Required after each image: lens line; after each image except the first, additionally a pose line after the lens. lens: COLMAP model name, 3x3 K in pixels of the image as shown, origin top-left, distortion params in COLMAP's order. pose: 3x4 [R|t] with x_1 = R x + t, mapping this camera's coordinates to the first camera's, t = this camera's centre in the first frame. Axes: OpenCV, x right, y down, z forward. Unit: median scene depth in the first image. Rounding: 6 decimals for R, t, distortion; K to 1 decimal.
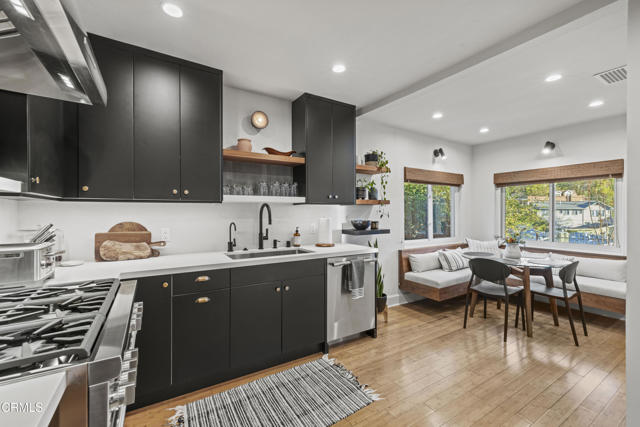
lens RADIAL K [[274.7, 0, 321.6], [0, 274.7, 214.2], [0, 0, 1]] dist [0.001325, 0.002425]
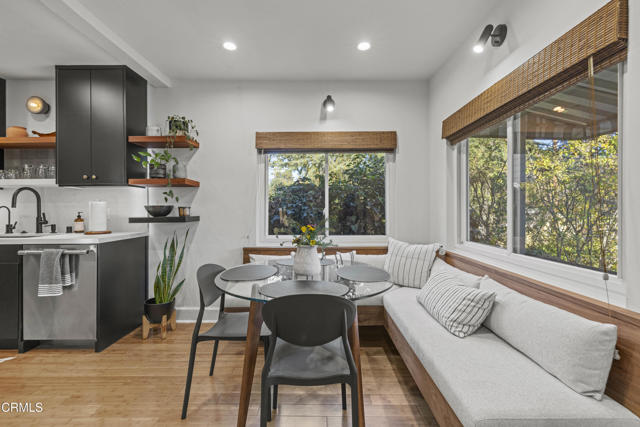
lens RADIAL K [[274.7, 0, 321.1], [0, 274.7, 210.9], [0, 0, 1]] dist [0.001325, 0.002425]
pose [[0.844908, -0.008226, -0.534848, 1.108991], [0.004006, 0.999951, -0.009052, 0.055038], [0.534896, 0.005505, 0.844900, 0.647798]]
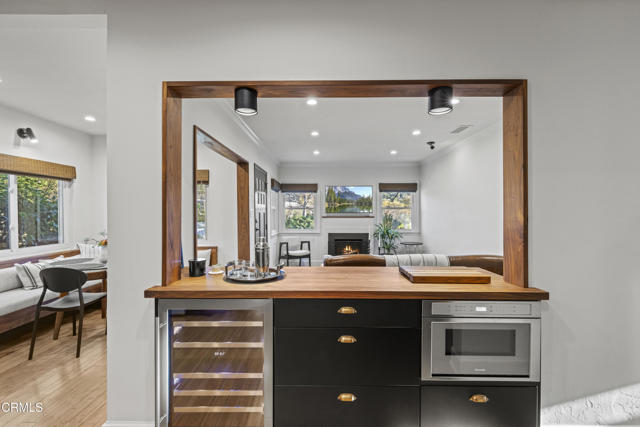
lens RADIAL K [[294.2, 0, 319.4], [0, 294.2, 212.5], [0, 0, 1]] dist [0.001253, 0.001264]
pose [[0.549956, -0.005771, 0.835173, 0.281415], [0.011000, 0.999939, -0.000334, 0.003381], [-0.835121, 0.009370, 0.549987, -0.165232]]
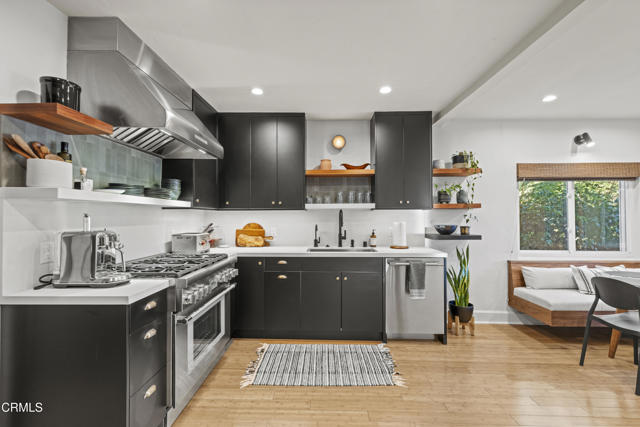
lens RADIAL K [[274.7, 0, 316.0], [0, 274.7, 215.3], [0, 0, 1]] dist [0.001325, 0.002425]
pose [[0.829942, -0.005532, -0.557822, 0.346904], [-0.003068, 0.999890, -0.014481, 0.004459], [0.557841, 0.013730, 0.829835, -0.073478]]
